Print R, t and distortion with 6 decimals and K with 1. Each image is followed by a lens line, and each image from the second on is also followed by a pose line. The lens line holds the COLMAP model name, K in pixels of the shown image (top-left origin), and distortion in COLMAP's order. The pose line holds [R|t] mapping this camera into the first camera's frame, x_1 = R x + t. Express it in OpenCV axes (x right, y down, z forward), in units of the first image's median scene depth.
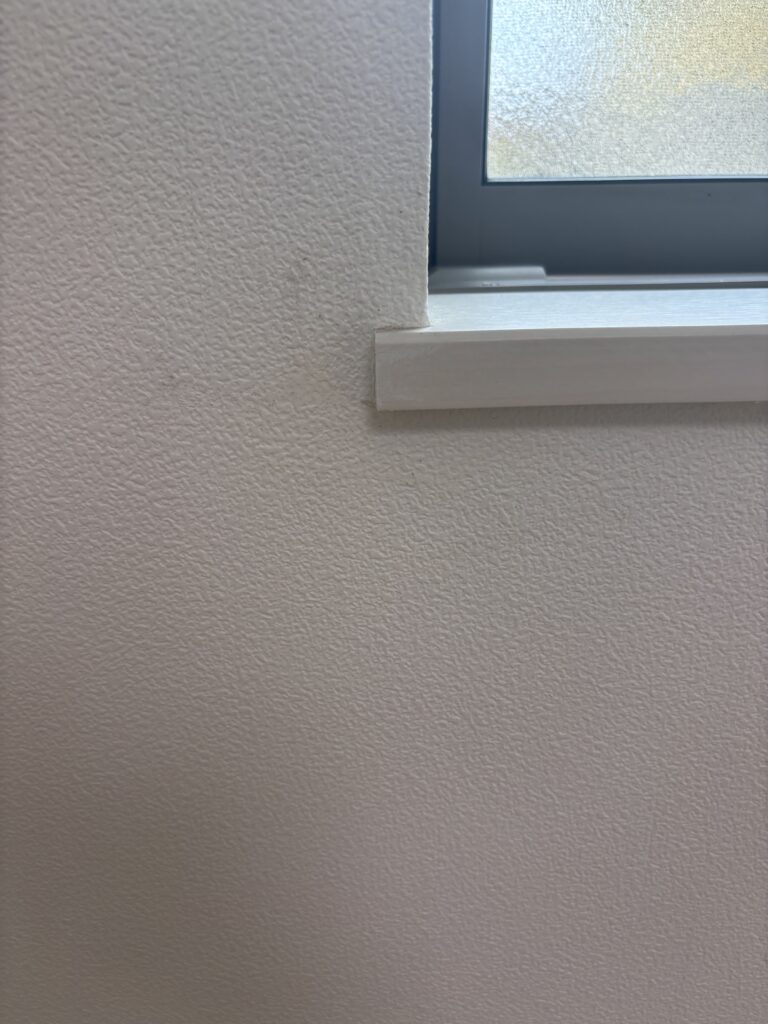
lens RADIAL K [[762.9, 0, 384.0], [0, 762.9, 512.0], [0, 0, 1]] dist [0.115158, -0.004255]
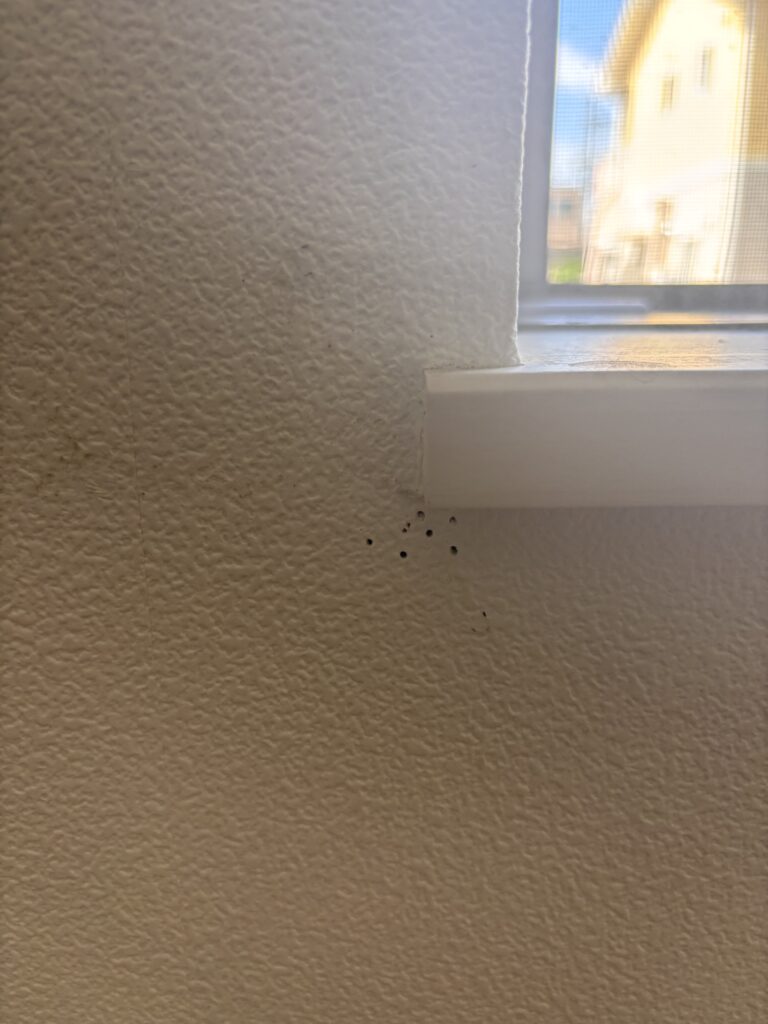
lens RADIAL K [[762.9, 0, 384.0], [0, 762.9, 512.0], [0, 0, 1]] dist [0.115158, -0.004255]
pose [[0.999383, 0.012421, -0.032865, -0.019630], [-0.015905, 0.994030, -0.107942, -0.062457], [0.031328, 0.108398, 0.993614, 0.399618]]
